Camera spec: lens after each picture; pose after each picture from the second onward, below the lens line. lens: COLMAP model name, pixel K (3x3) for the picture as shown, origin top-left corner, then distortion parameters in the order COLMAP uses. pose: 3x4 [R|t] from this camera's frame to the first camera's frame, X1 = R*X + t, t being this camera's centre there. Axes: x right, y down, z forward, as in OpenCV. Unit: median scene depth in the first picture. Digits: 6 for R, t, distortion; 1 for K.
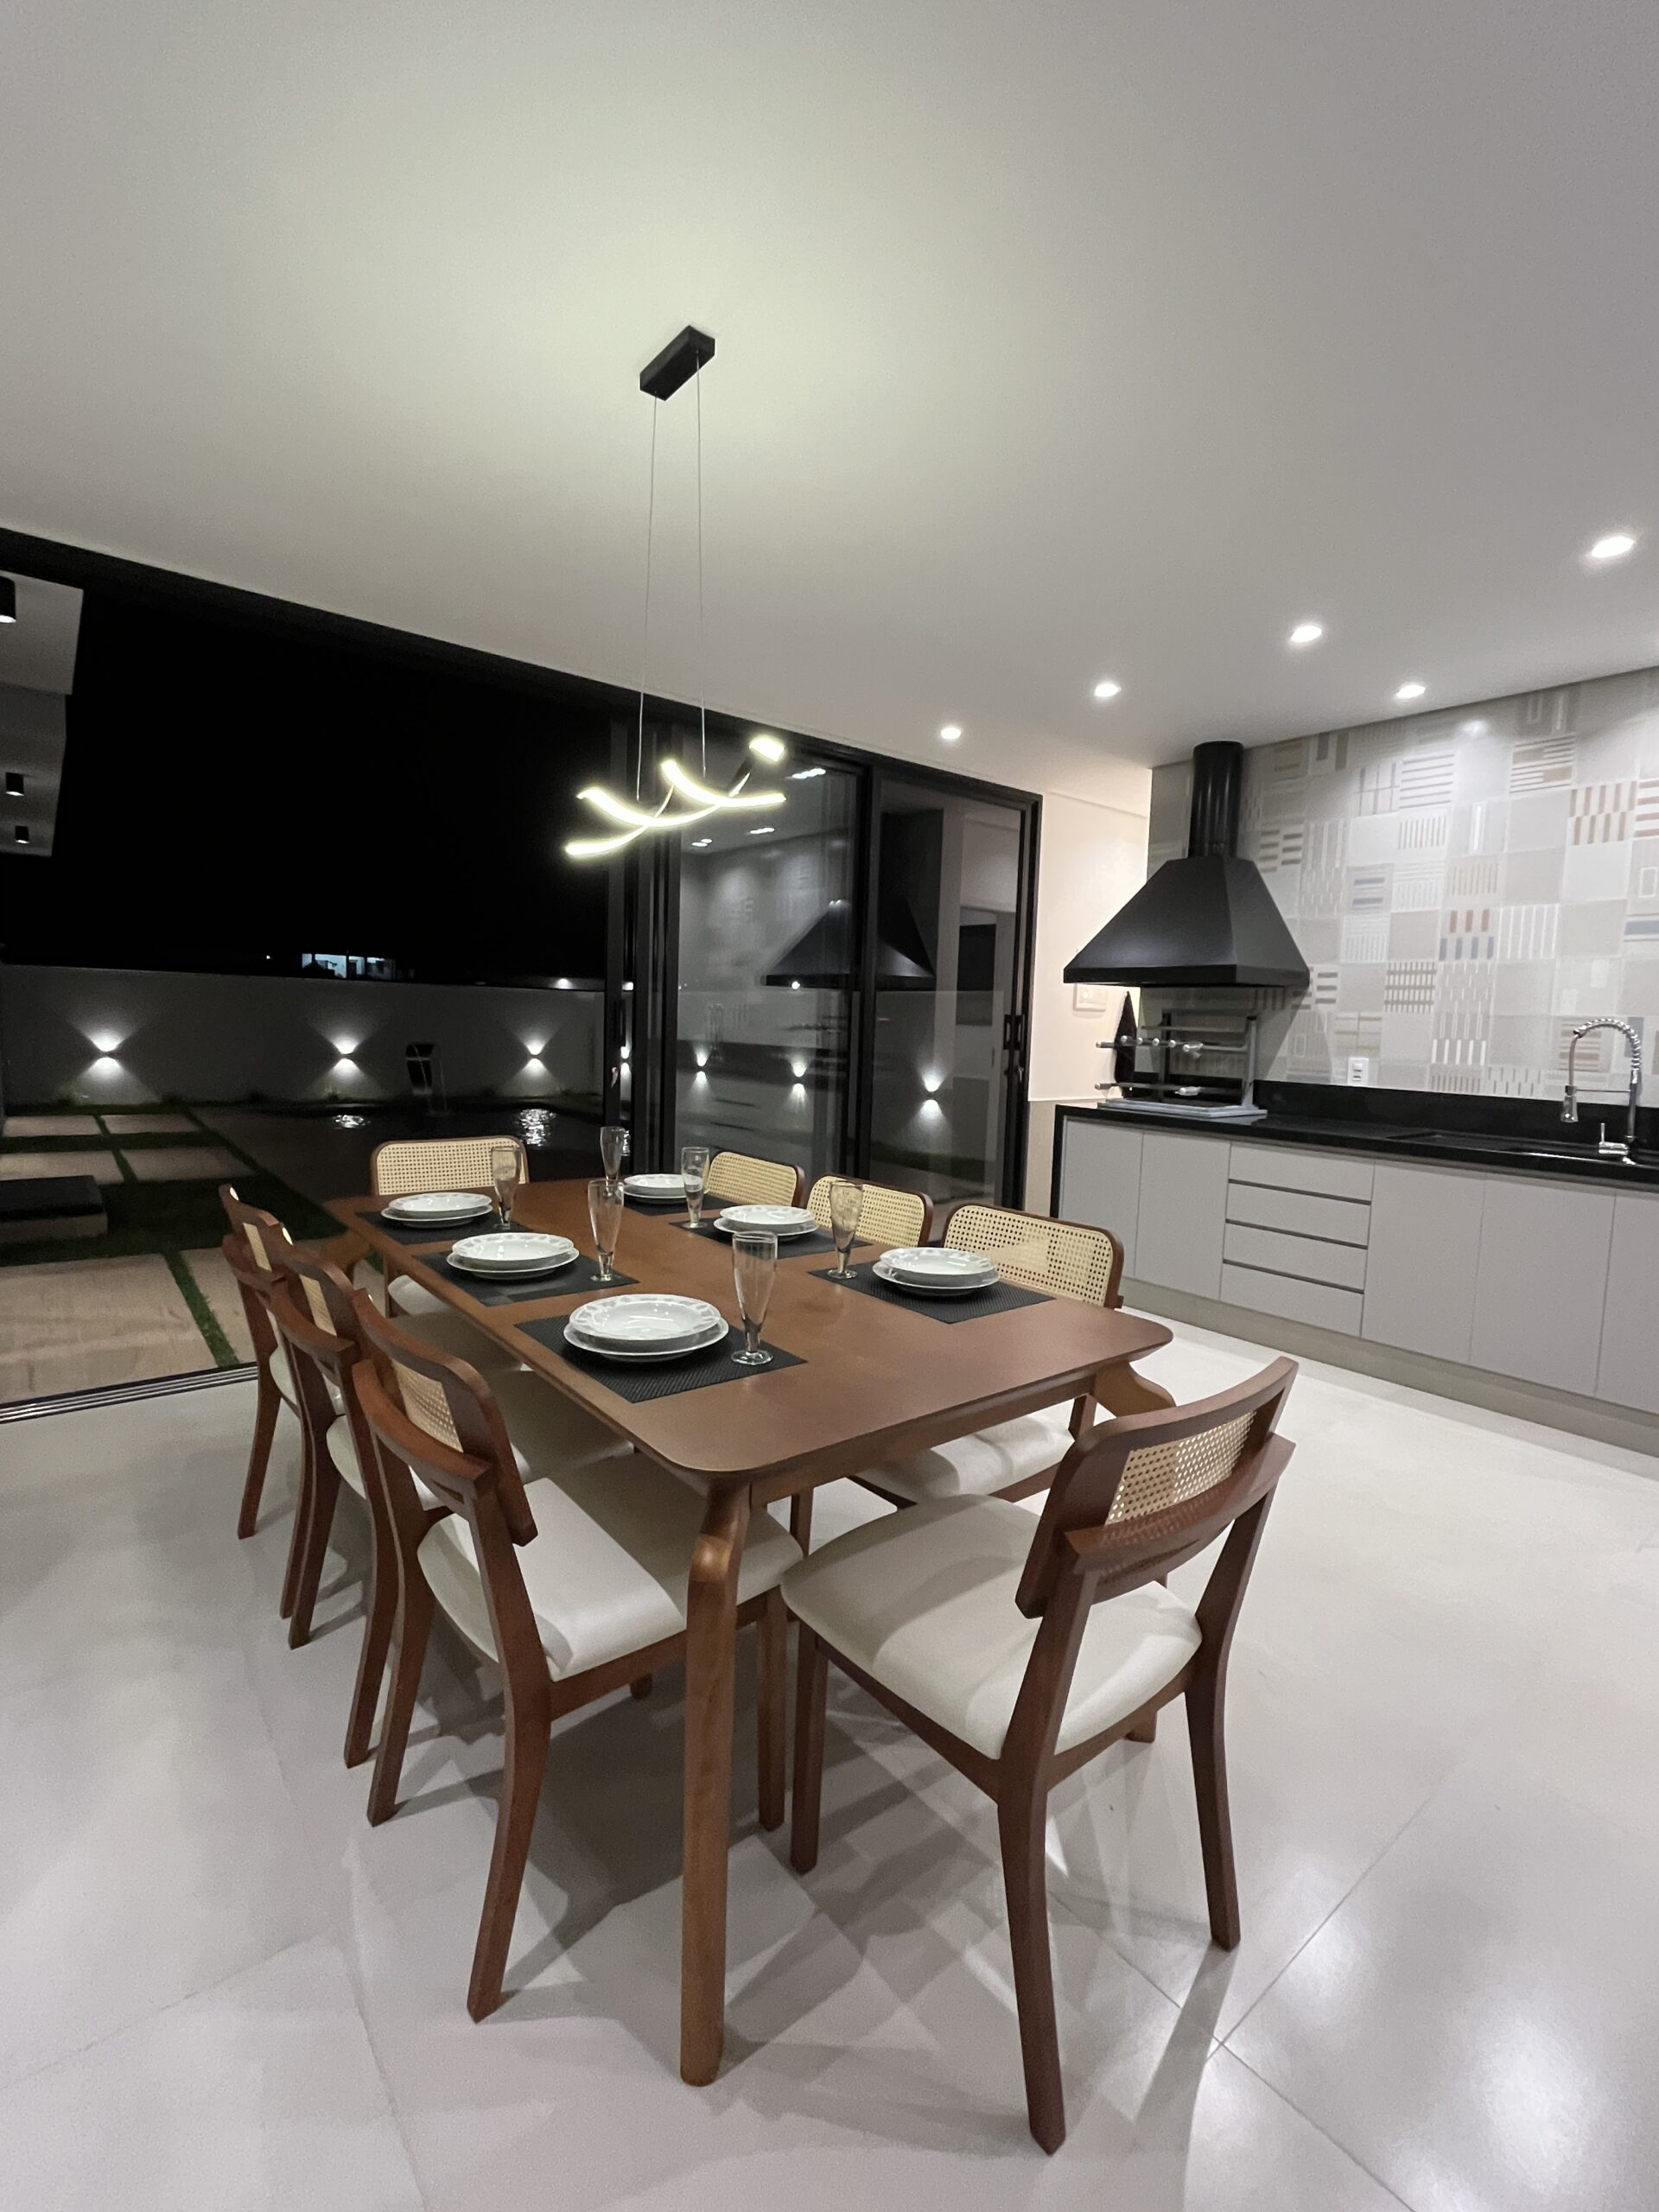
lens RADIAL K [[994.3, 0, 829.5], [0, 994.3, 1106.0], [0, 0, 1]] dist [-0.003445, -0.000468]
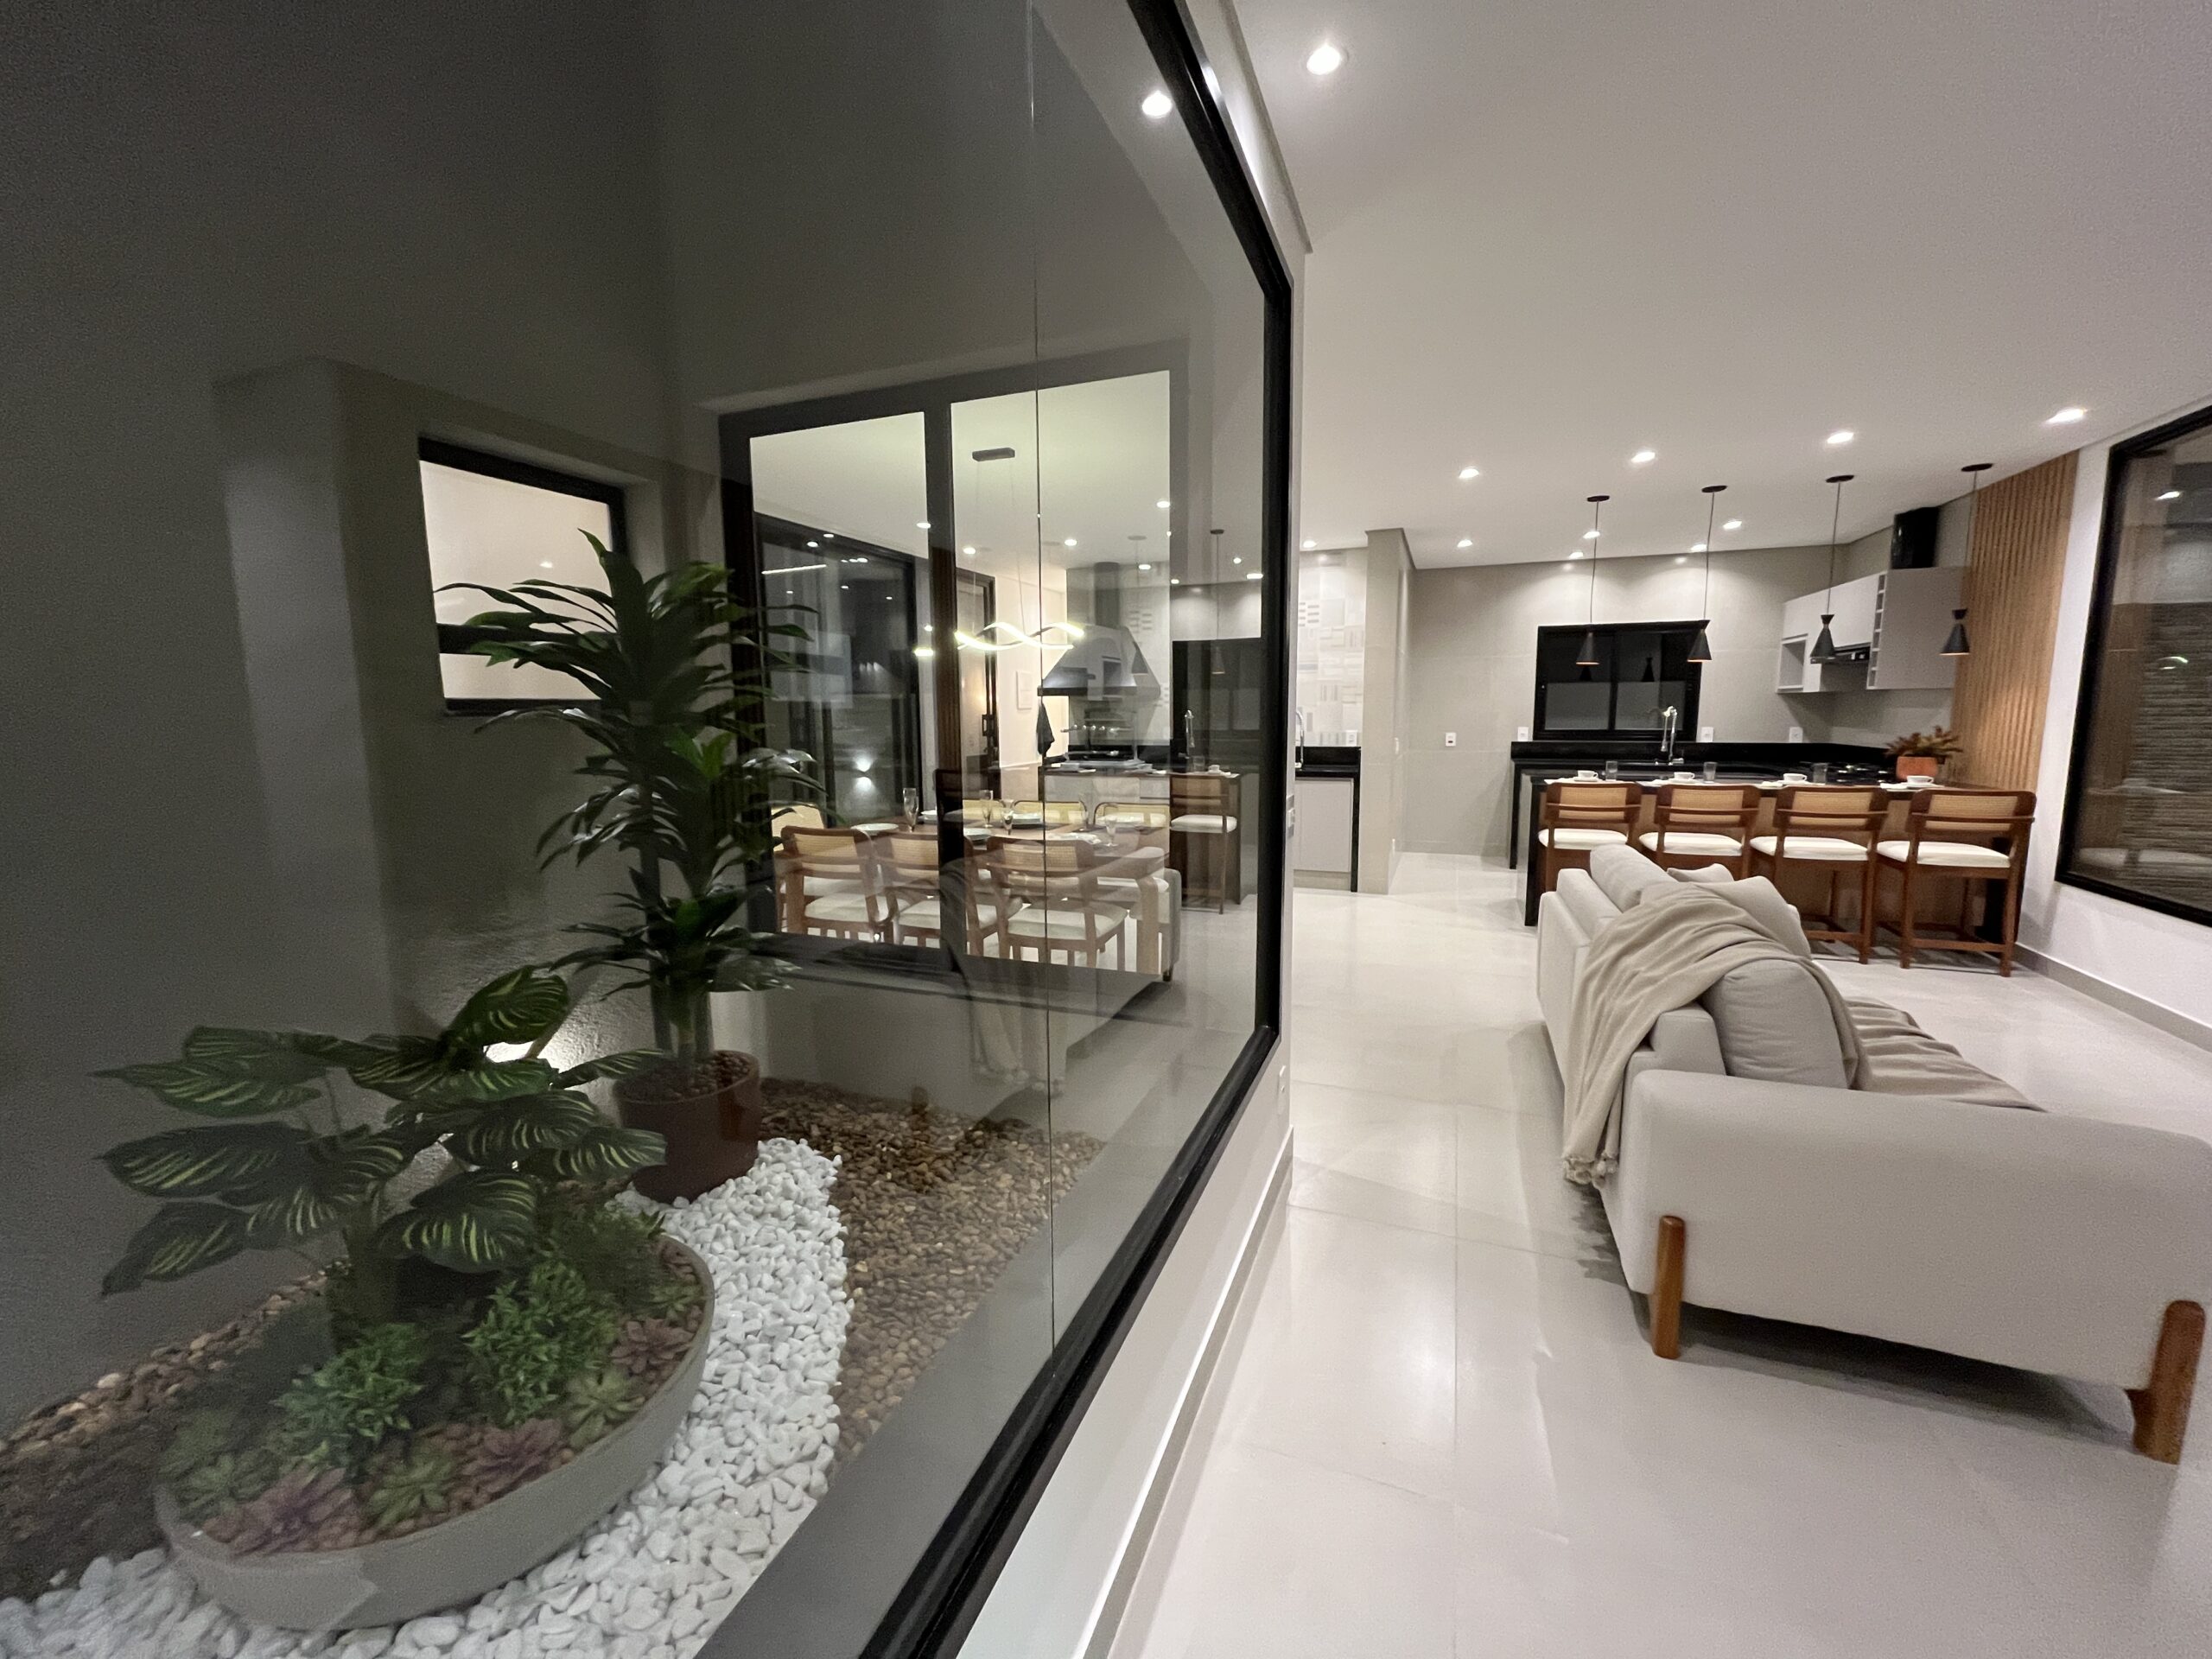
lens RADIAL K [[891.3, 0, 1106.0], [0, 891.3, 829.5], [0, 0, 1]] dist [-0.006844, 0.000110]
pose [[0.865527, -0.105956, 0.489526, -0.504683], [0.079908, 0.994061, 0.073875, 0.002981], [-0.494446, -0.024824, 0.868854, -0.471796]]
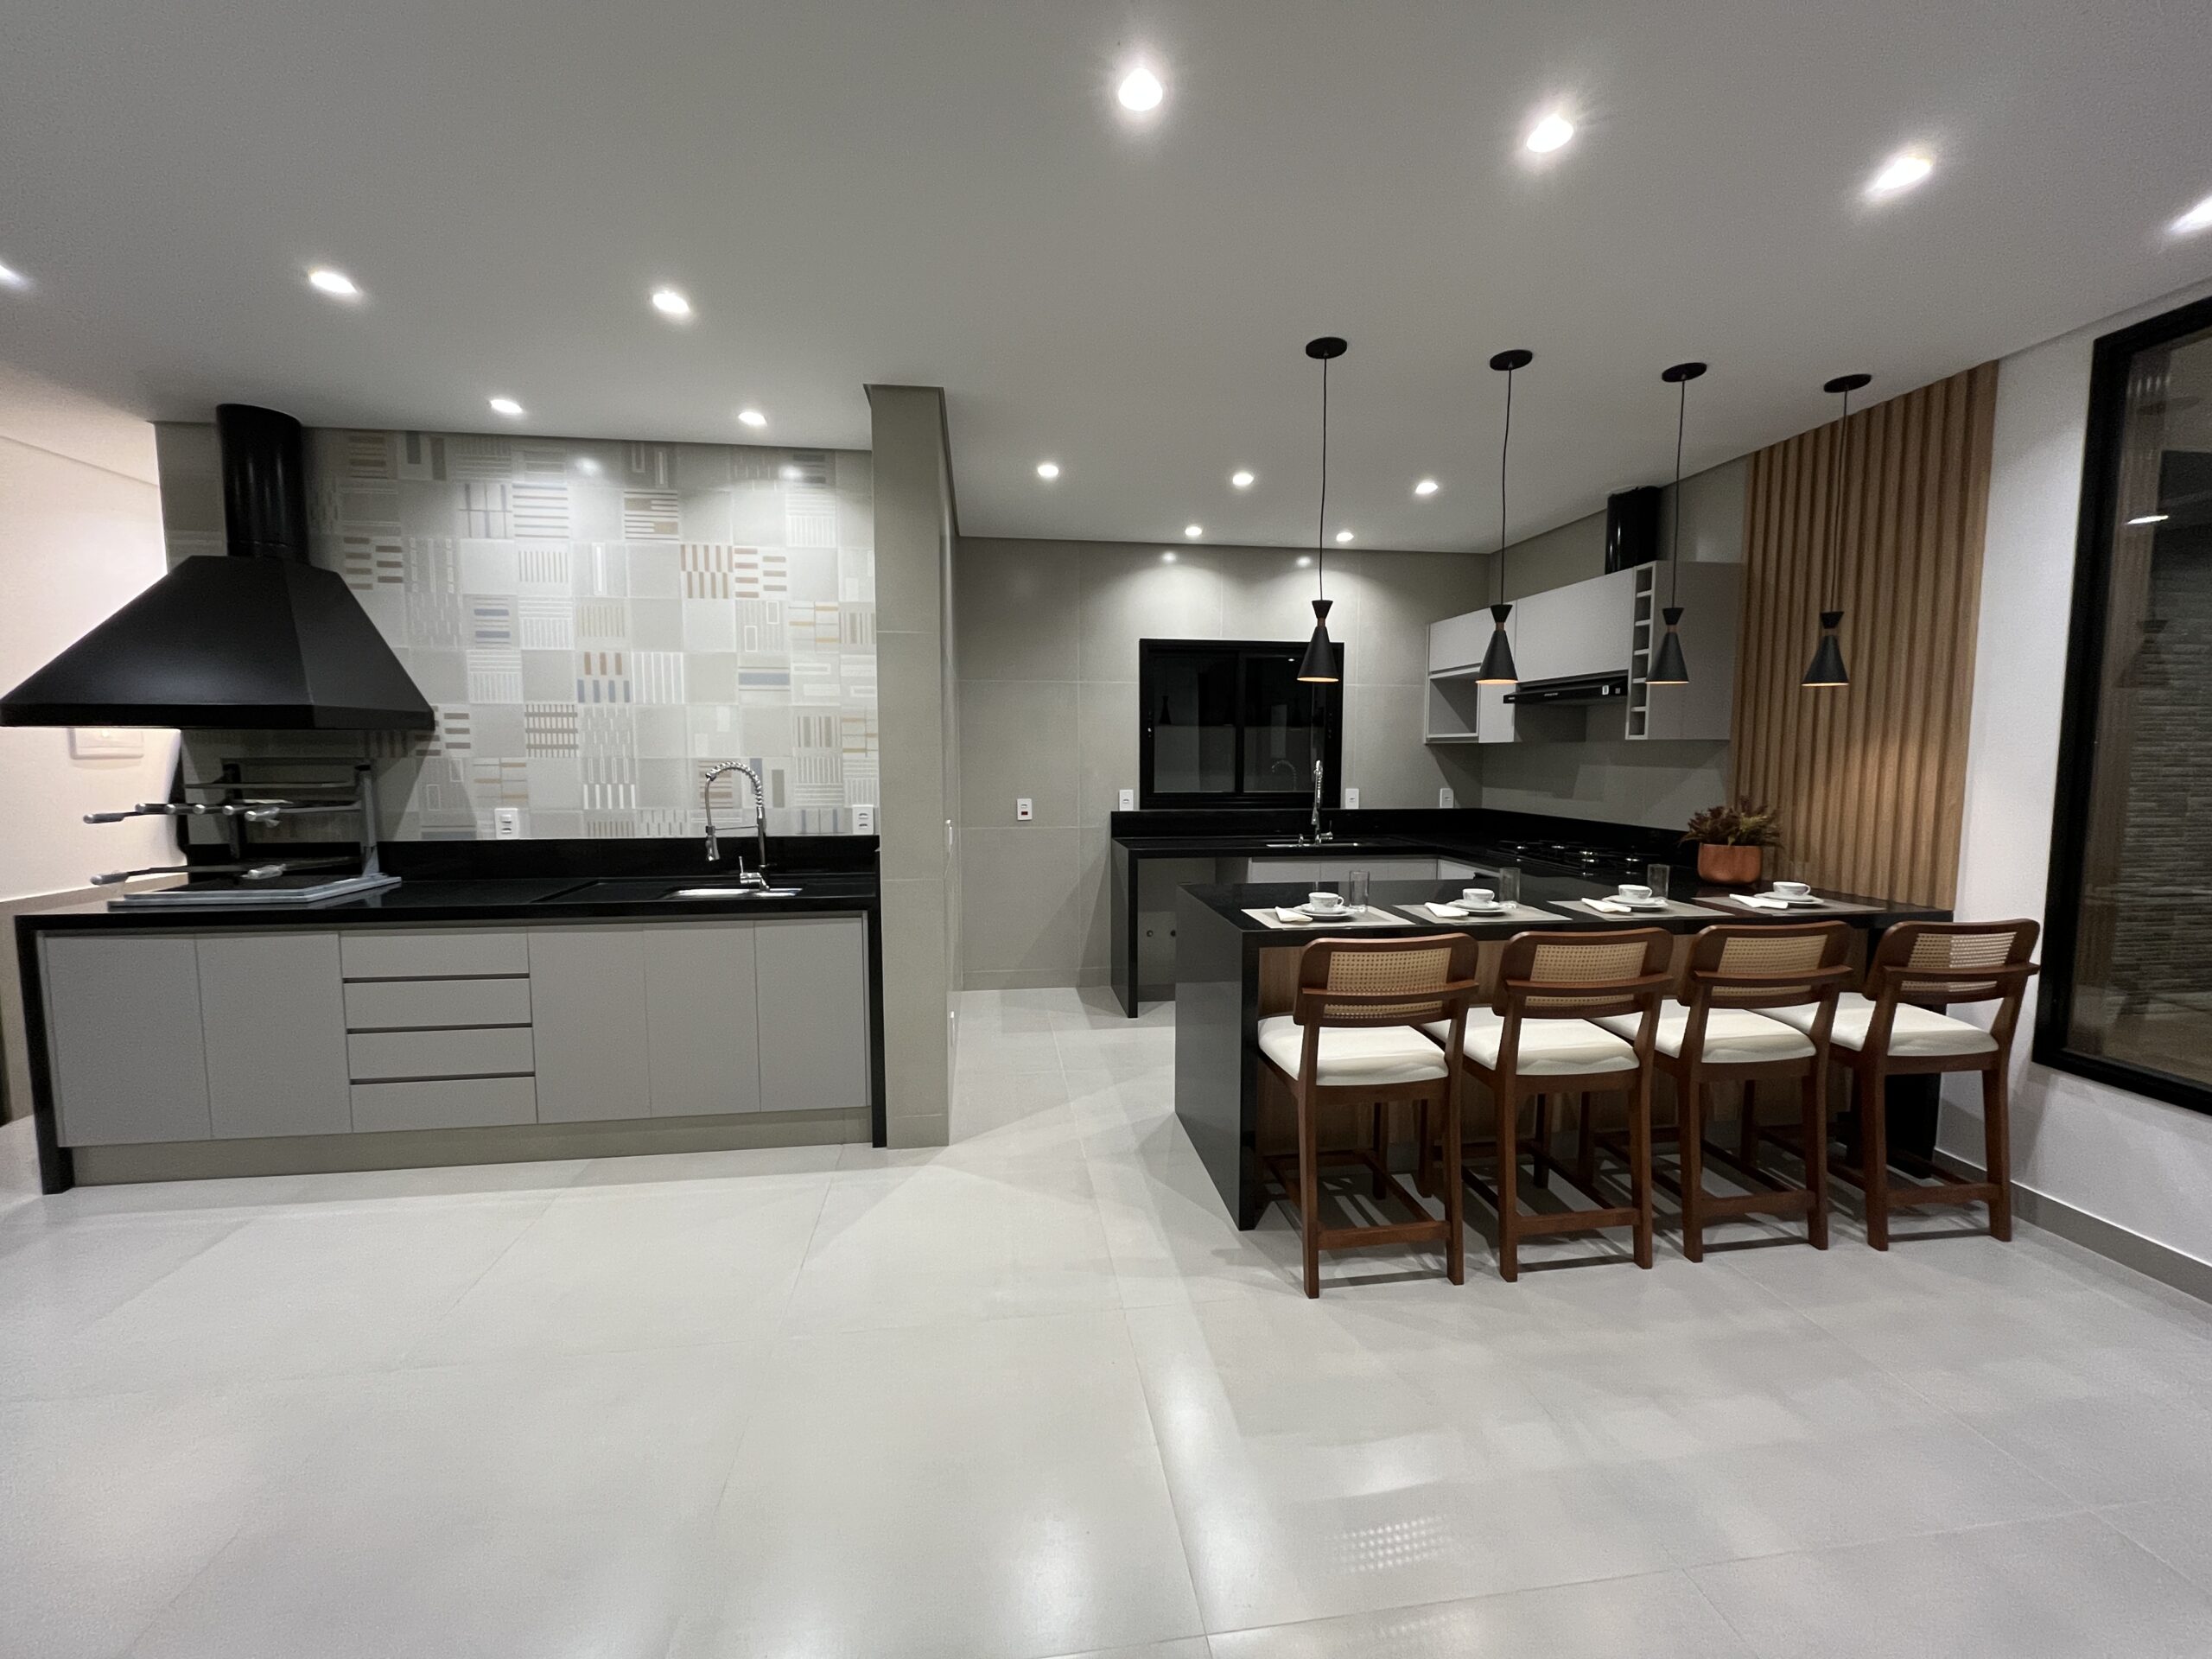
lens RADIAL K [[891.3, 0, 1106.0], [0, 891.3, 829.5], [0, 0, 1]] dist [-0.006844, 0.000110]
pose [[0.513667, -0.105462, 0.851484, 0.122642], [0.090157, 0.993557, 0.068671, -0.035786], [-0.853240, 0.041494, 0.519865, 0.113490]]
